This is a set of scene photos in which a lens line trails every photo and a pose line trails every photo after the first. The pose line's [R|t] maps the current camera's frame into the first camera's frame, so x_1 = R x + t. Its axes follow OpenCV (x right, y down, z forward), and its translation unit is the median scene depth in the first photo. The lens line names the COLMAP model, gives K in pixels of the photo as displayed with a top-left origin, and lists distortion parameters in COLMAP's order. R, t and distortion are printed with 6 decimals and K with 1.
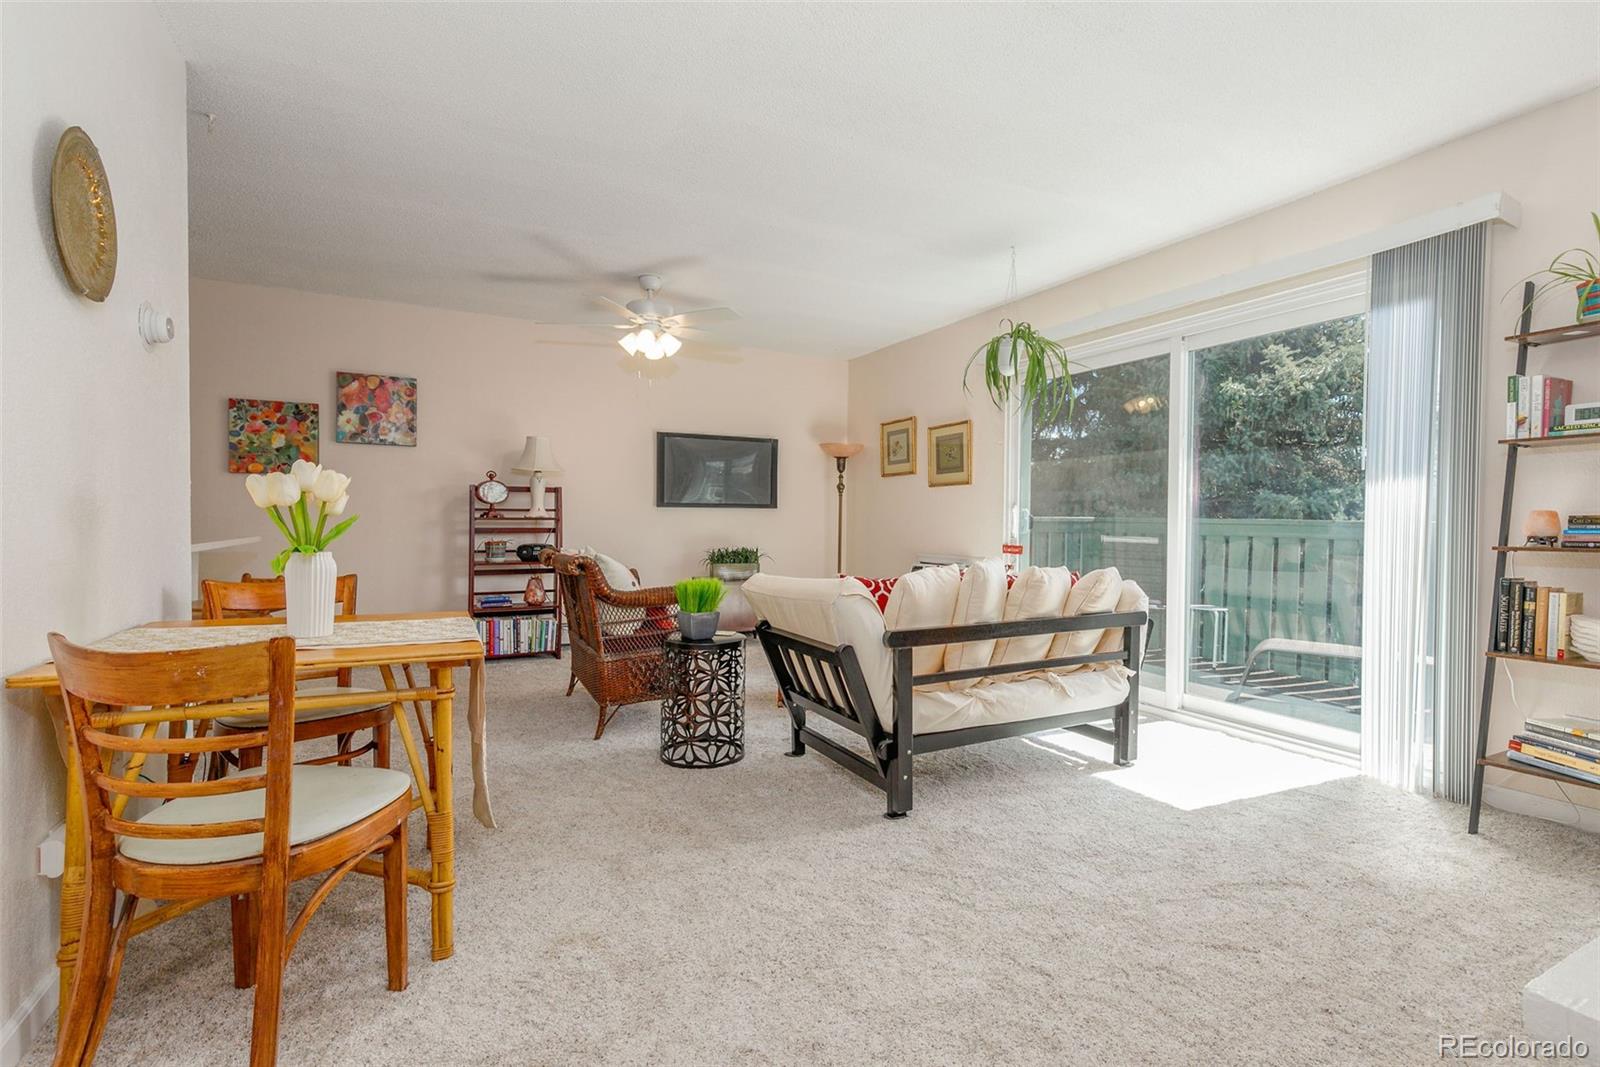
lens RADIAL K [[728.3, 0, 792.3], [0, 728.3, 529.7], [0, 0, 1]] dist [0.015806, -0.001572]
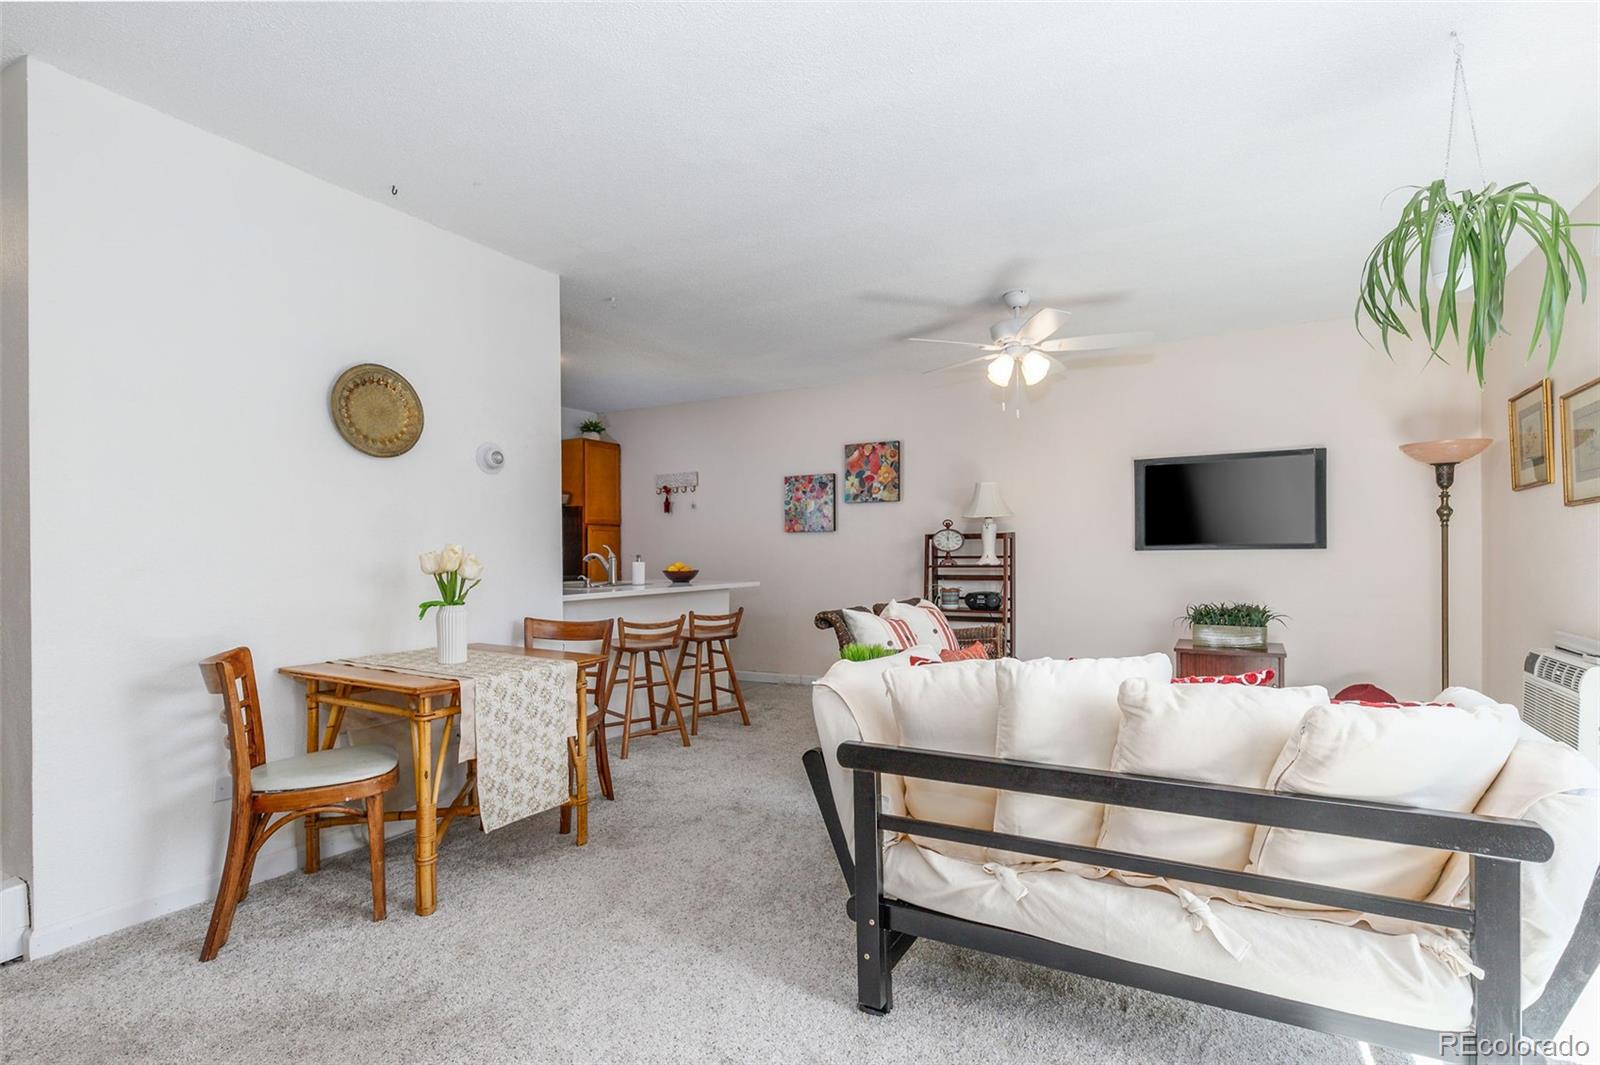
lens RADIAL K [[728.3, 0, 803.3], [0, 728.3, 555.7], [0, 0, 1]] dist [0.015806, -0.001572]
pose [[0.571284, -0.010511, -0.820685, 0.321817], [-0.001311, 0.999905, -0.013719, -0.015768], [0.820752, 0.008913, 0.571216, 0.253404]]
